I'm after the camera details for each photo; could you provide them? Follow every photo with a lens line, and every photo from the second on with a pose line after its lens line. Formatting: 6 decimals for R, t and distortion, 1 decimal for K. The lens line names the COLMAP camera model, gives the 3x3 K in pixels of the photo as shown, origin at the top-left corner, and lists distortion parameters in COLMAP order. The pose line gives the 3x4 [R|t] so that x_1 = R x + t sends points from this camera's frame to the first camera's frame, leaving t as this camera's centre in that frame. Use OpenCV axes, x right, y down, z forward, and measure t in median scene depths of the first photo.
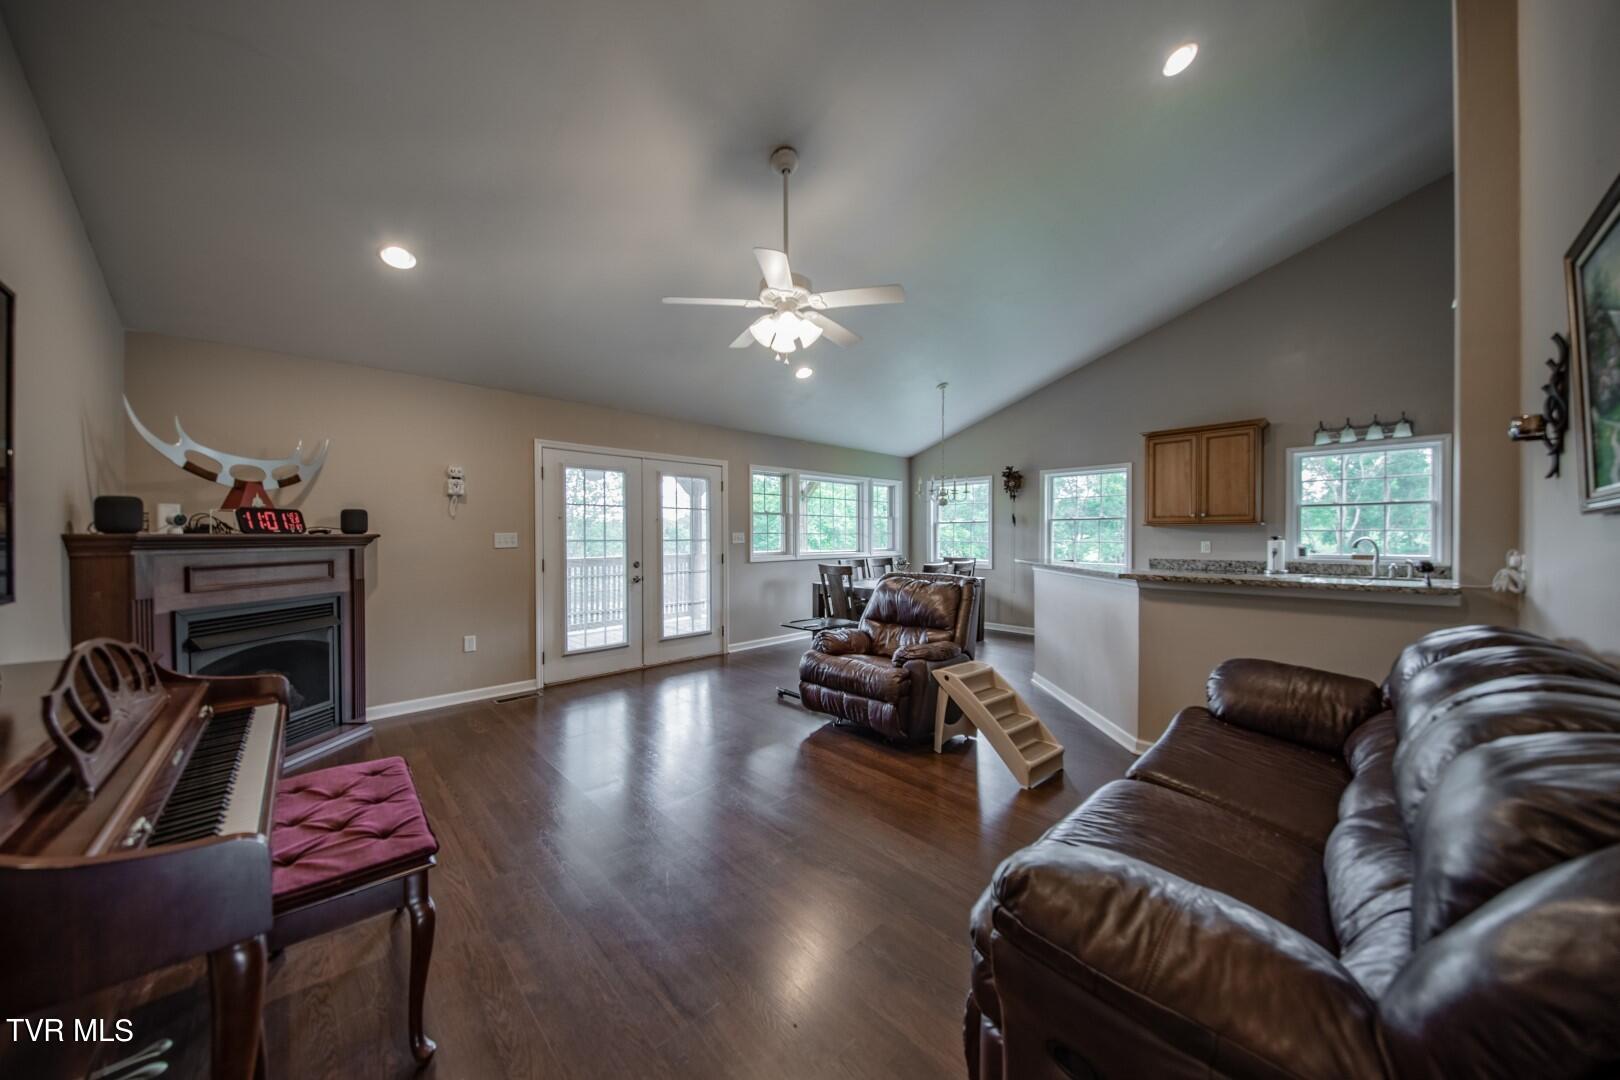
lens RADIAL K [[536.7, 0, 813.8], [0, 536.7, 534.6], [0, 0, 1]] dist [-0.000628, -0.000155]
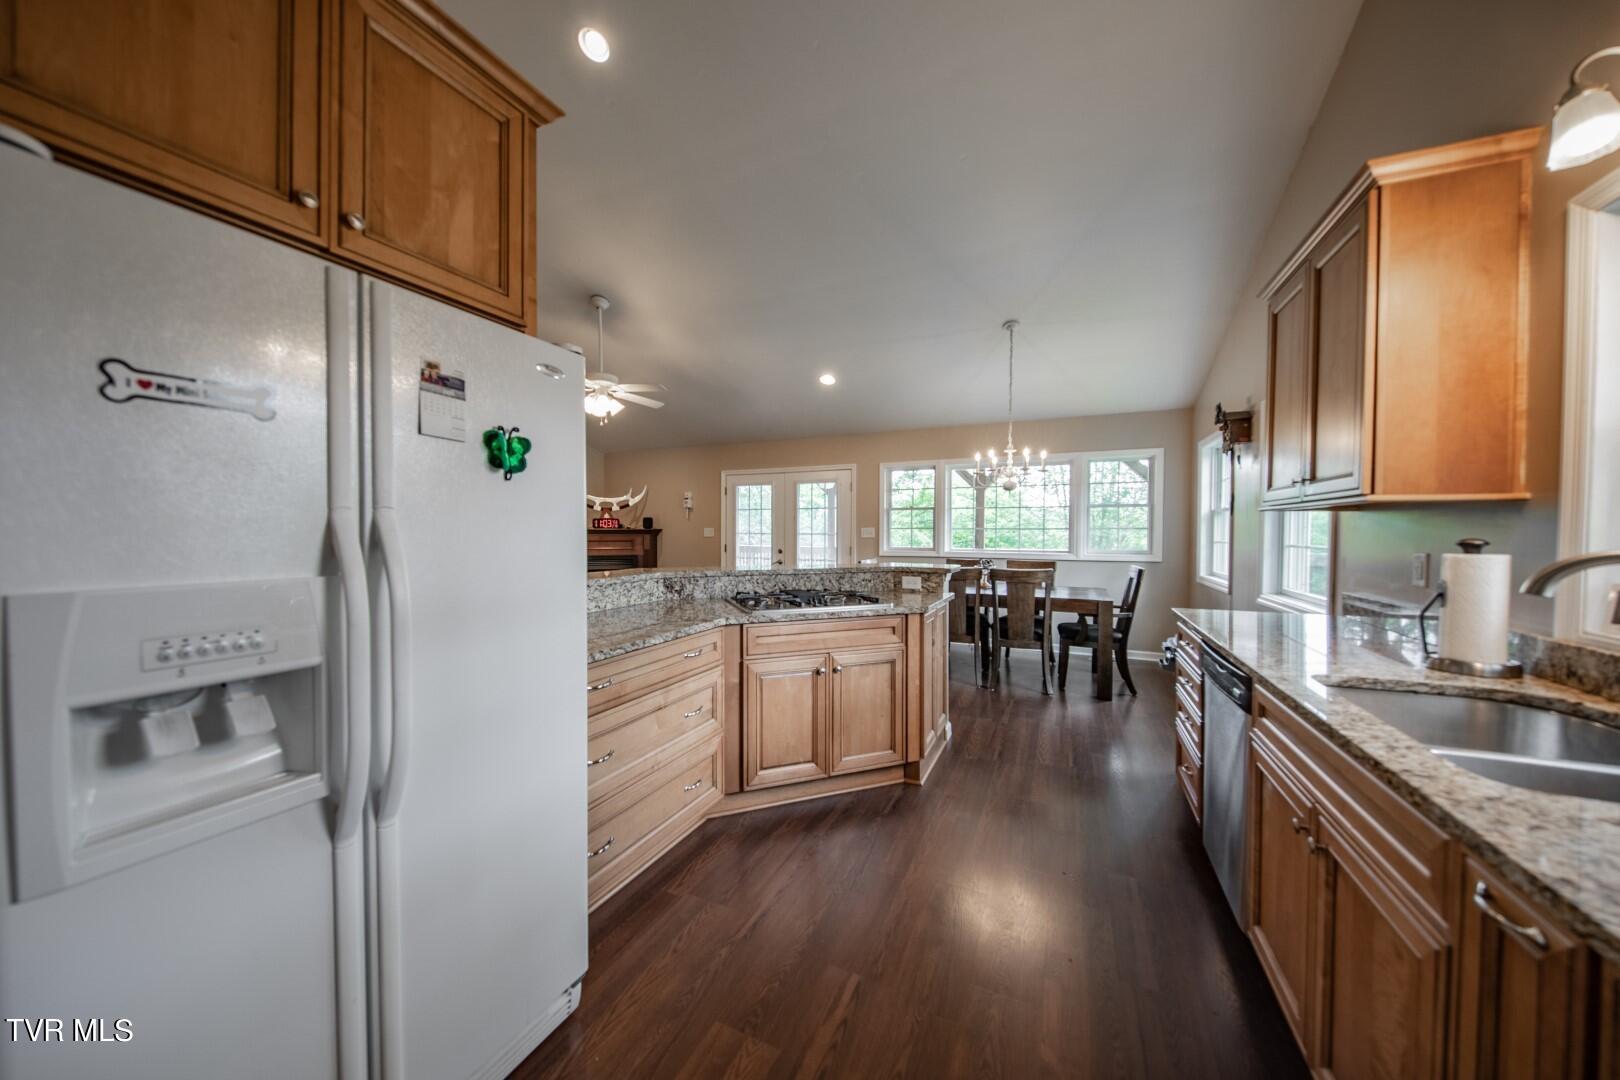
lens RADIAL K [[536.7, 0, 813.7], [0, 536.7, 540.4], [0, 0, 1]] dist [-0.000628, -0.000155]
pose [[0.382738, 0.013174, -0.923763, 0.989519], [-0.003201, 0.999911, 0.012934, 0.010078], [0.923851, -0.001993, 0.382746, 0.569689]]
